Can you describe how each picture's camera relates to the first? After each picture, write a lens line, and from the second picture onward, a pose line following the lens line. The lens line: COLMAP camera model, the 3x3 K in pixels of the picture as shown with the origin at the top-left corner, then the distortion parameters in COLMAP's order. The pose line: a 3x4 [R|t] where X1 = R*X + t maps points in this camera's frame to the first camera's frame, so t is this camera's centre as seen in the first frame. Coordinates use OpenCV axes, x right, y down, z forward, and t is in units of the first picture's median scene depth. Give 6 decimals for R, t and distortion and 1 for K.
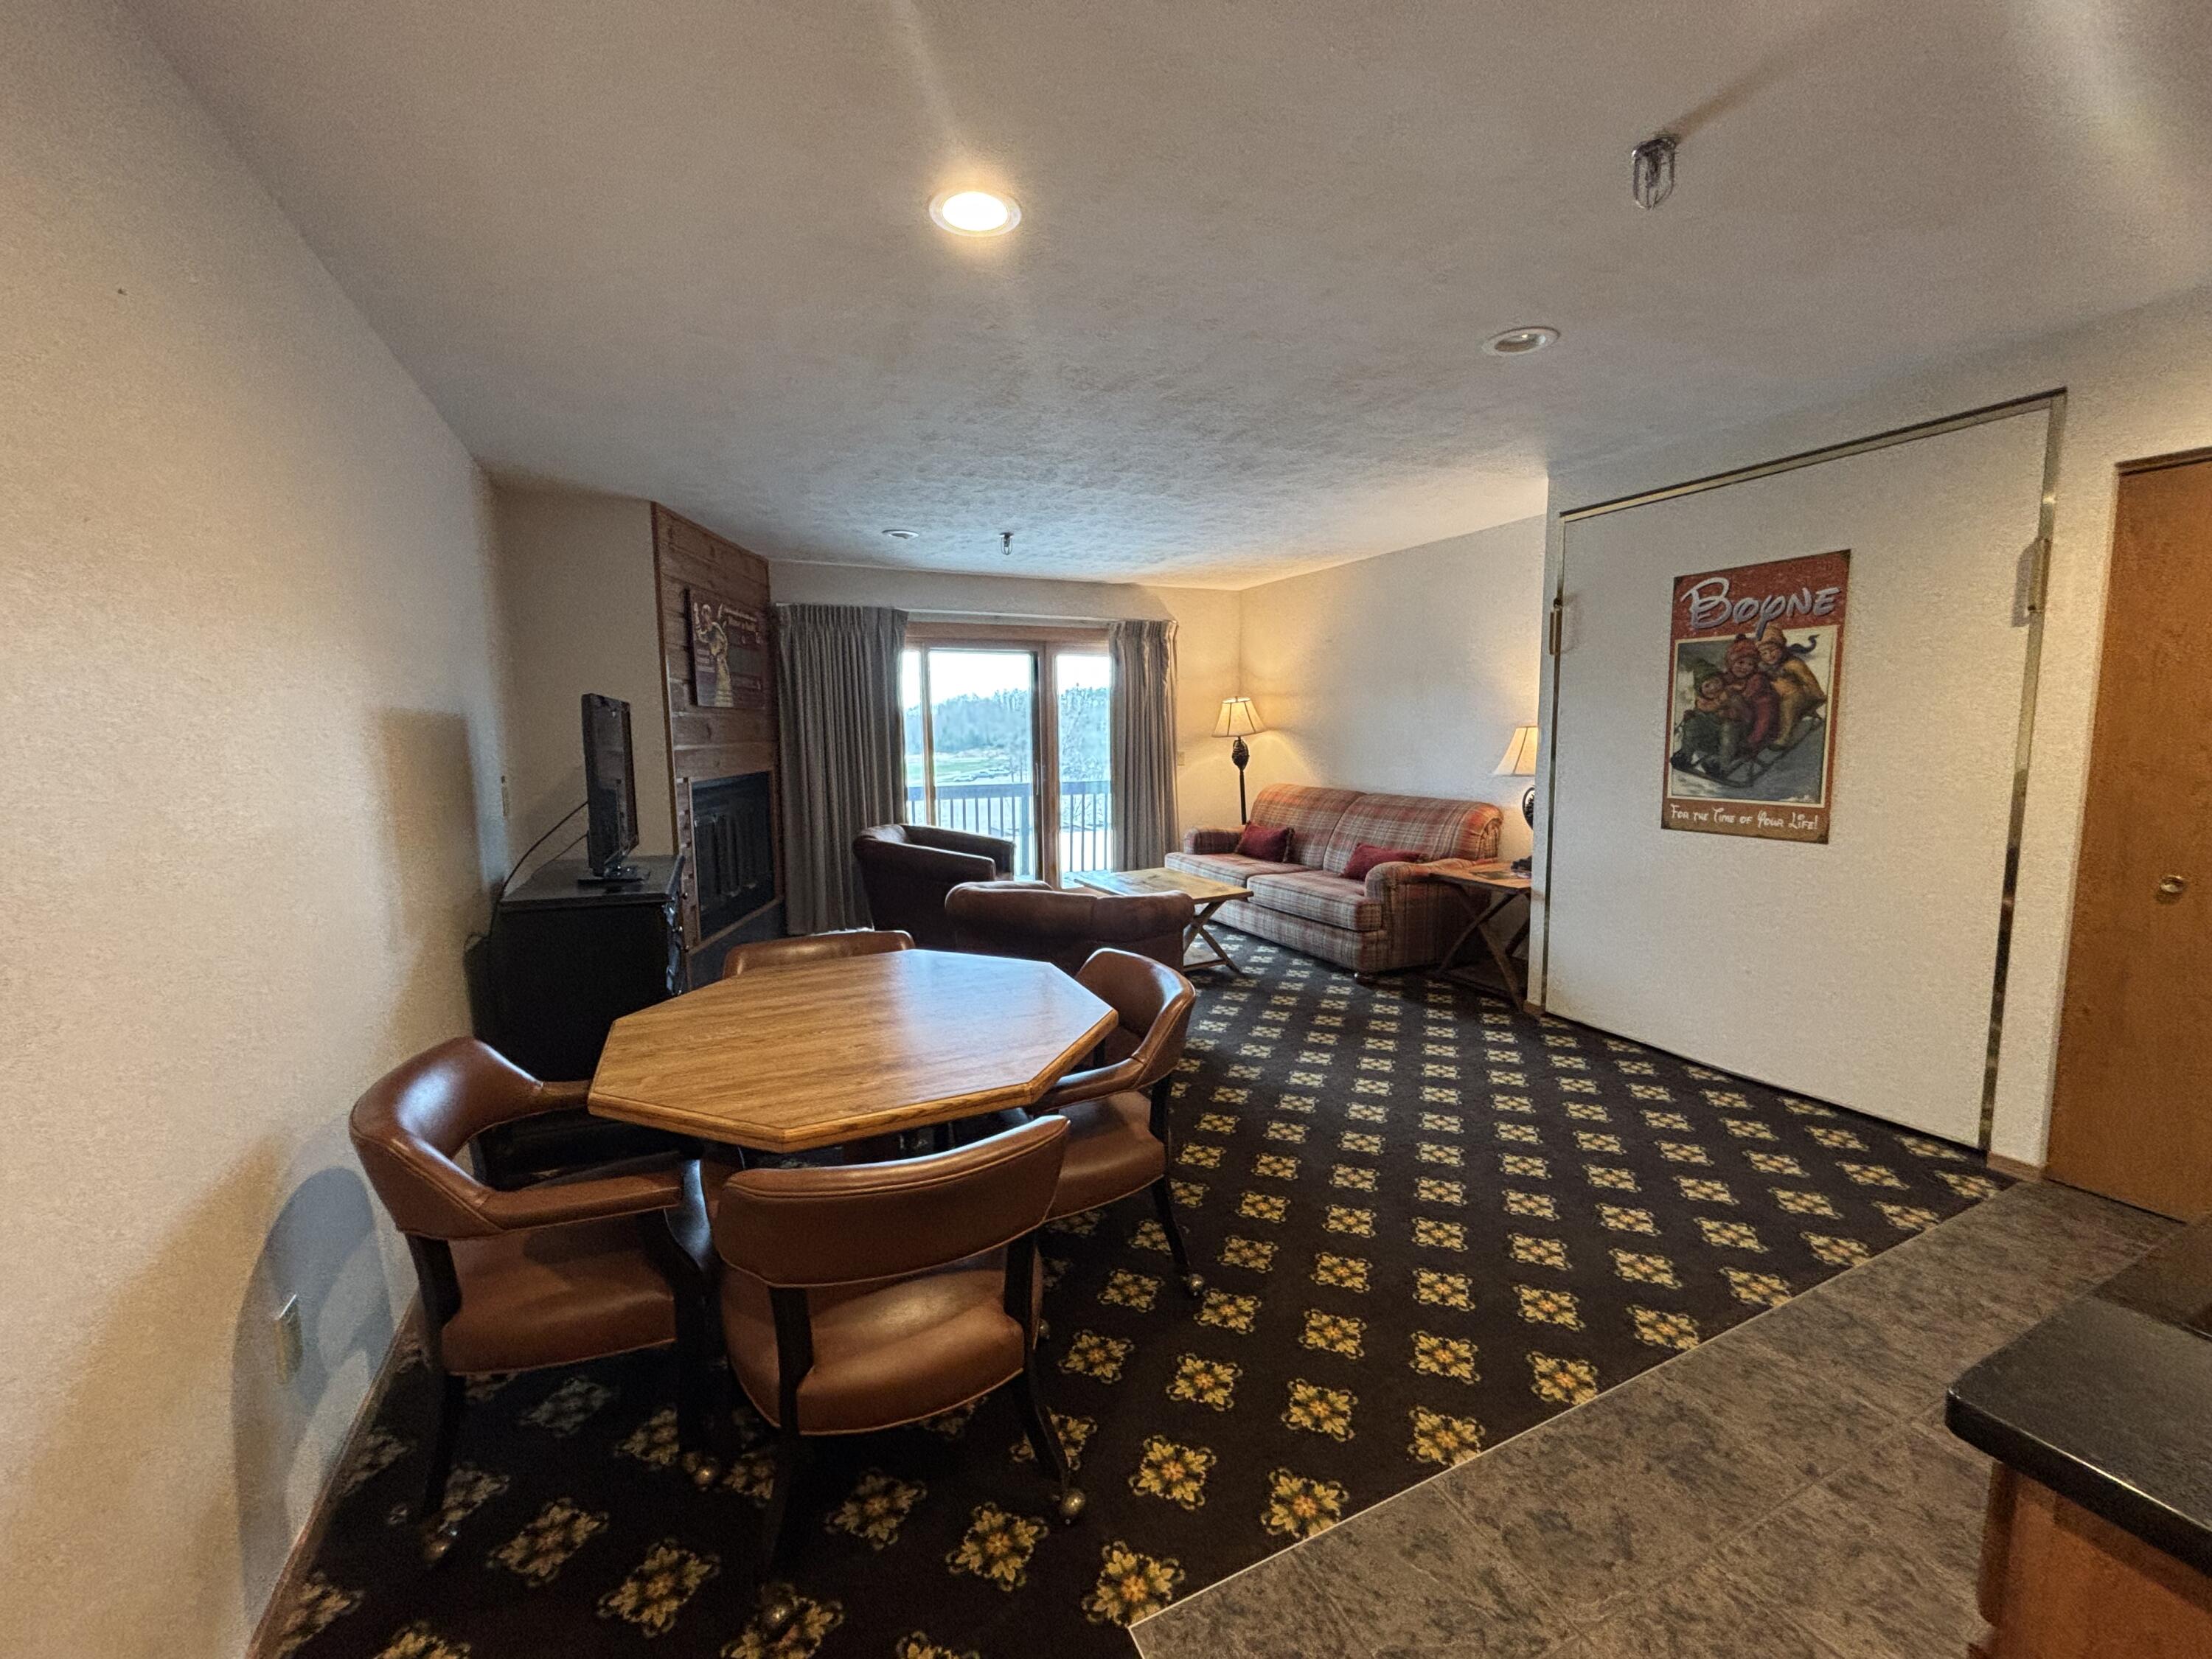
lens RADIAL K [[884.8, 0, 1105.6], [0, 884.8, 831.5], [0, 0, 1]] dist [0.005852, -0.002059]
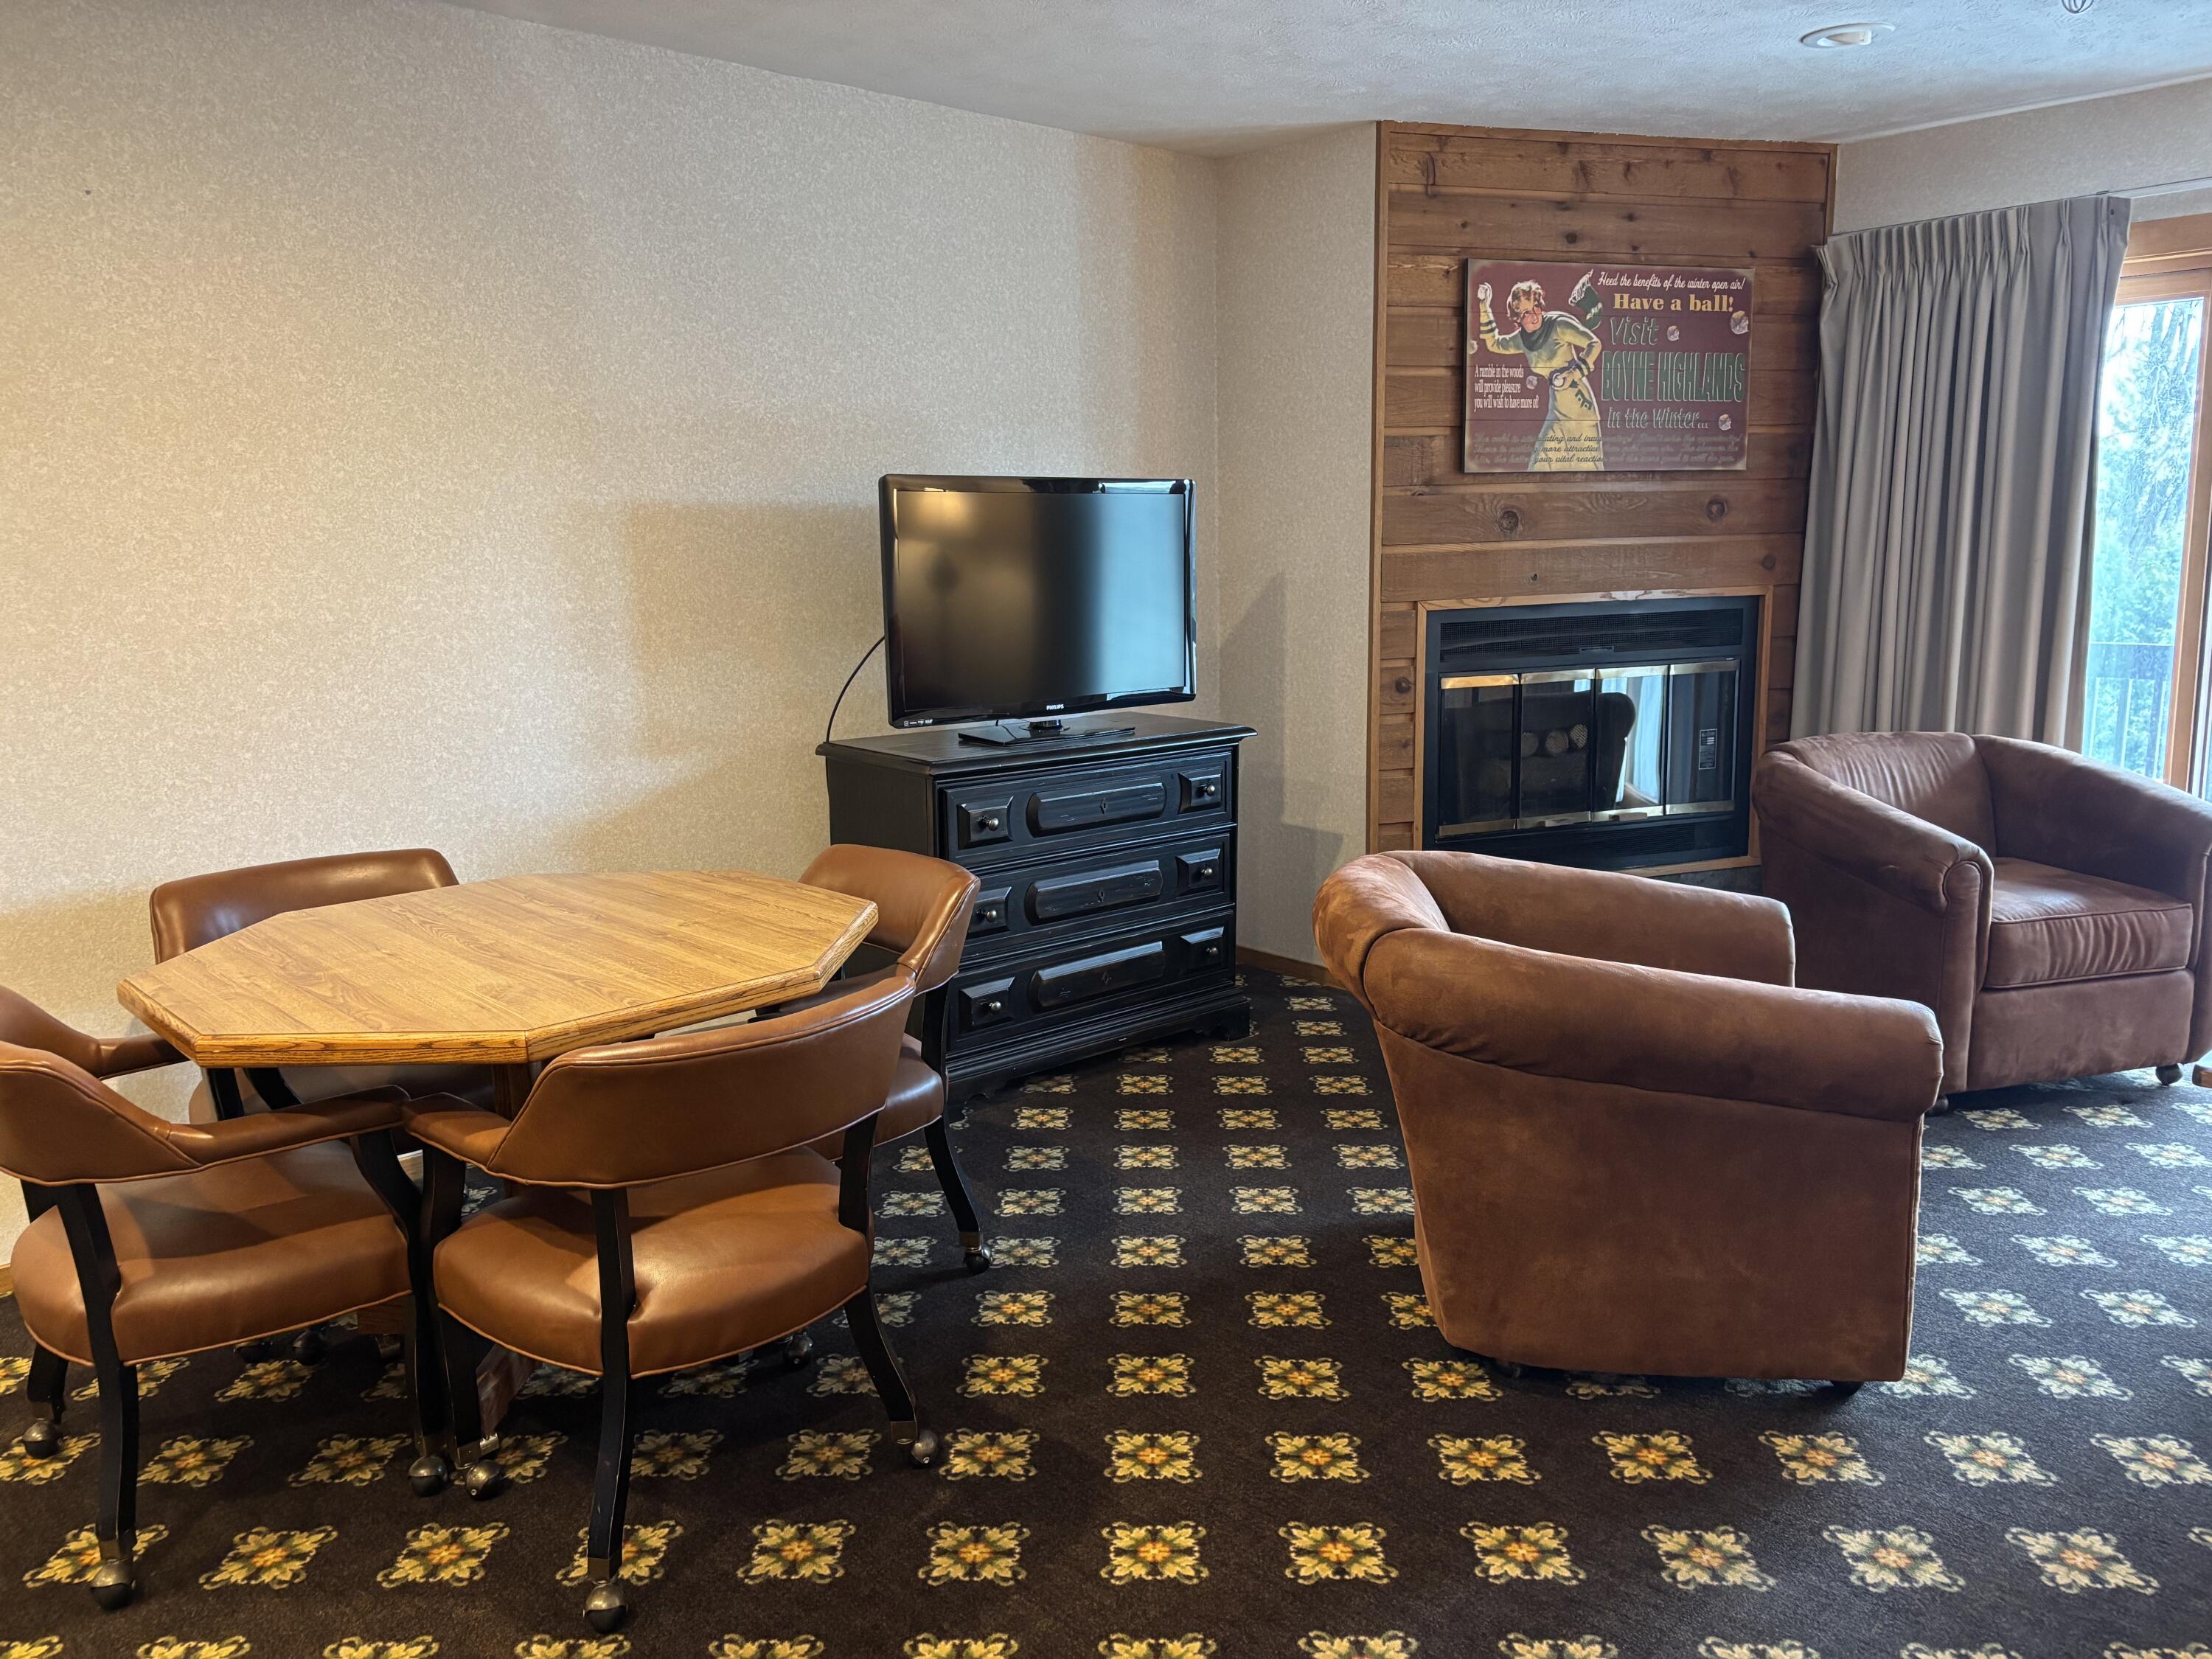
lens RADIAL K [[1669.9, 0, 1094.8], [0, 1669.9, 831.6], [0, 0, 1]] dist [0.043098, -0.044372]
pose [[0.297181, 0.170142, -0.939540, 0.550470], [-0.094214, 0.984419, 0.148469, -0.058926], [0.950162, 0.044396, 0.308580, 0.499003]]
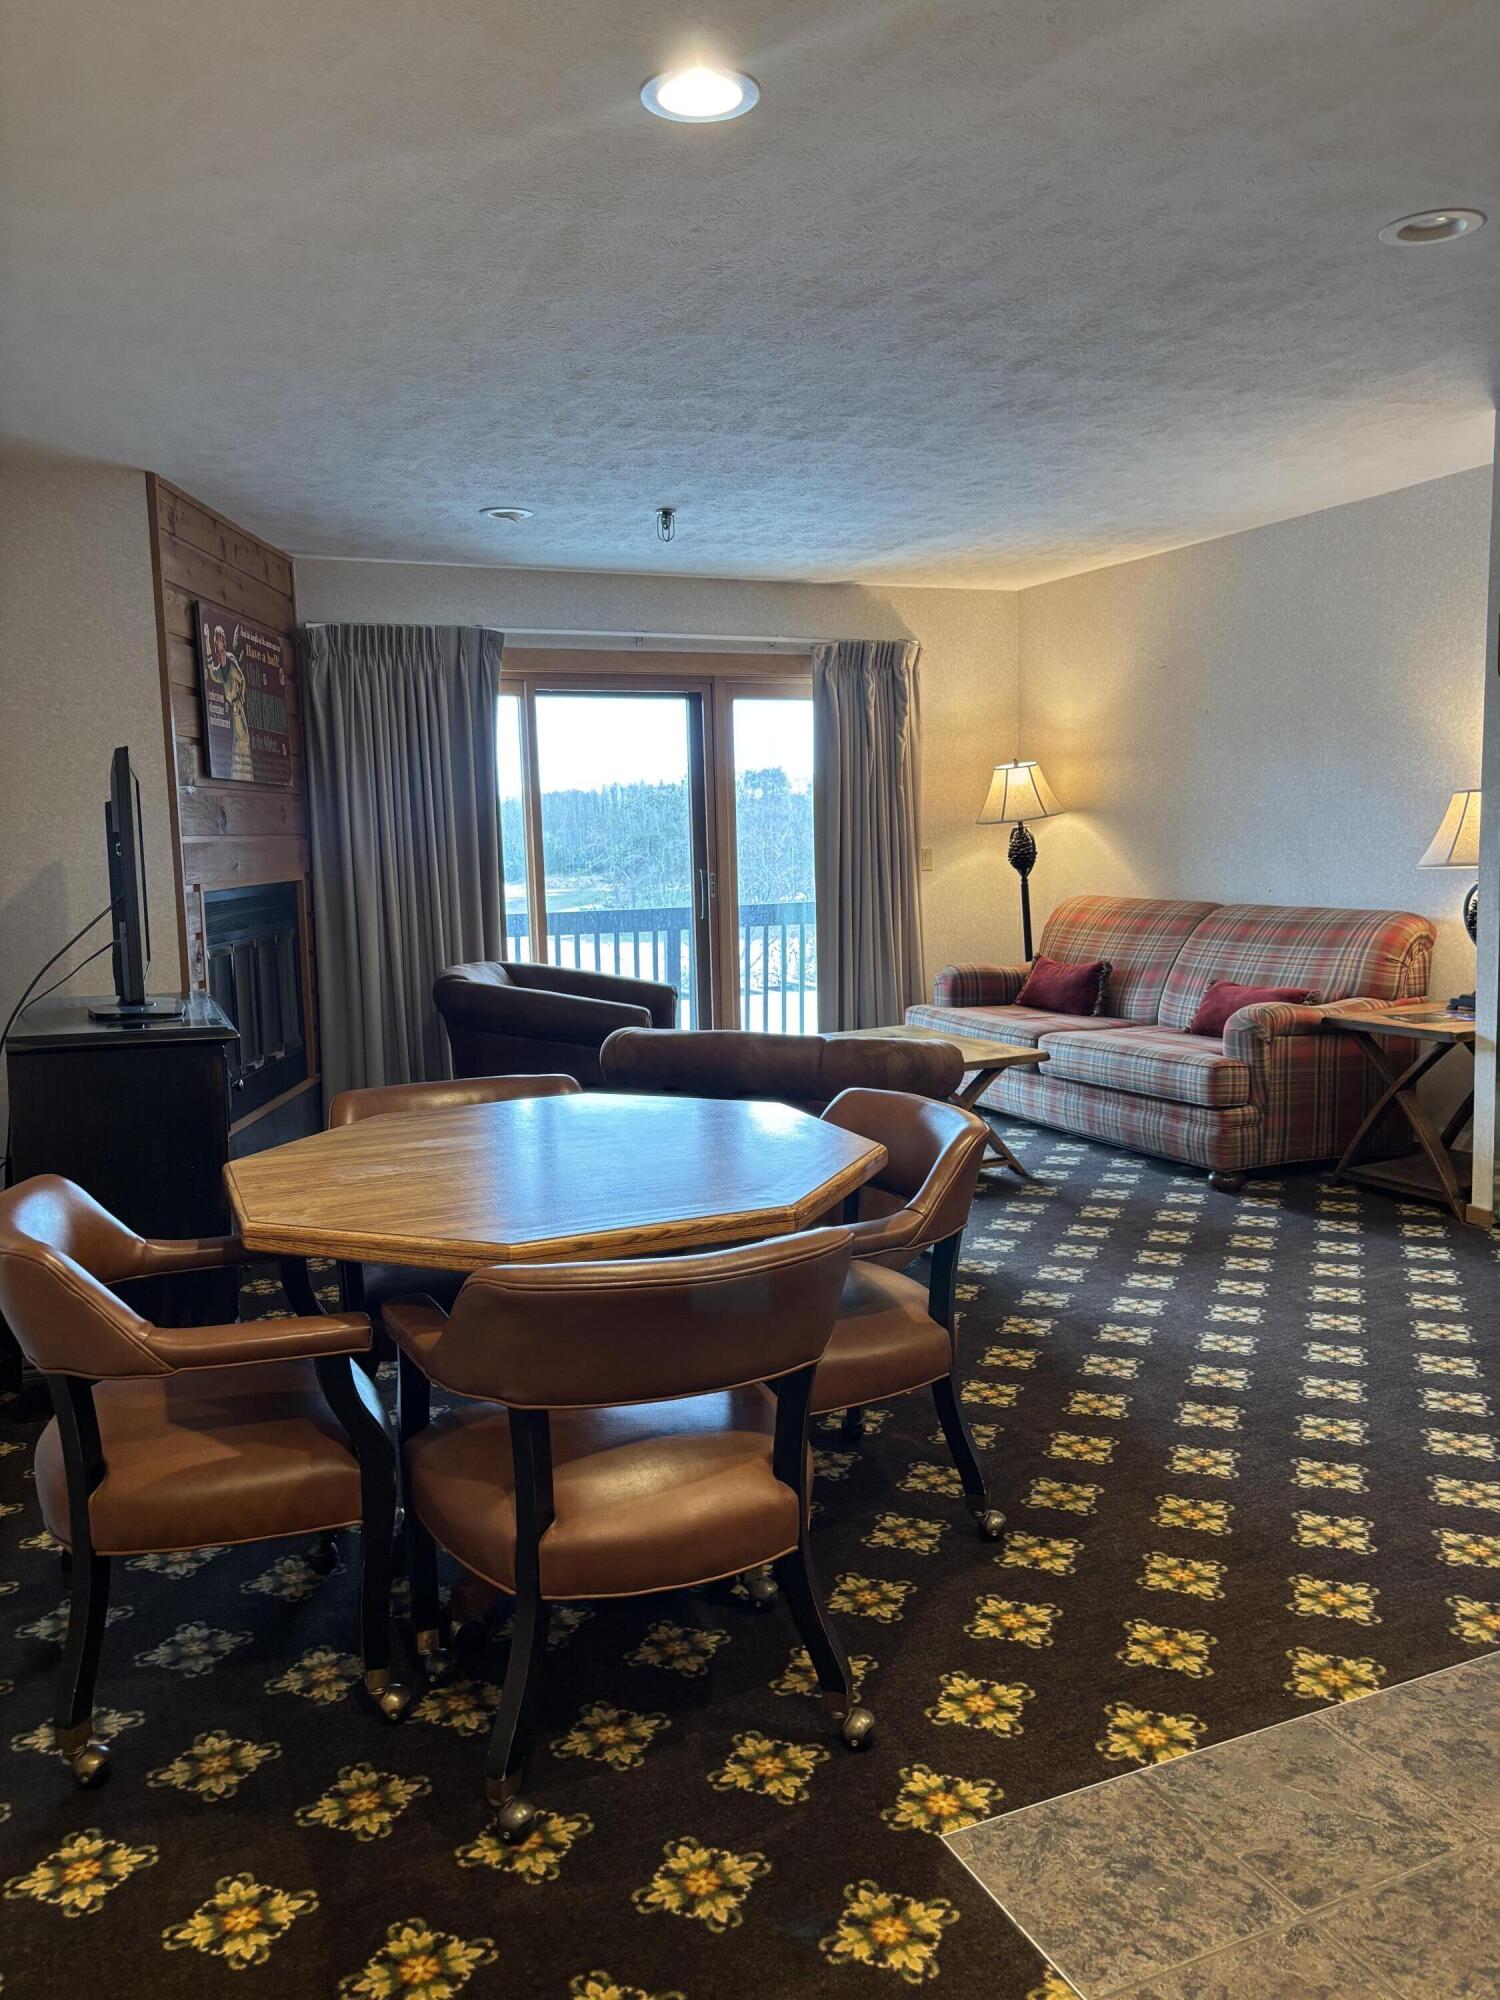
lens RADIAL K [[1509.9, 0, 740.3], [0, 1509.9, 1005.7], [0, 0, 1]] dist [0.043098, -0.044372]
pose [[0.999638, -0.011045, -0.024553, -0.038880], [0.010932, 0.999929, -0.004727, 0.043174], [0.024604, 0.004456, 0.999687, -0.142729]]
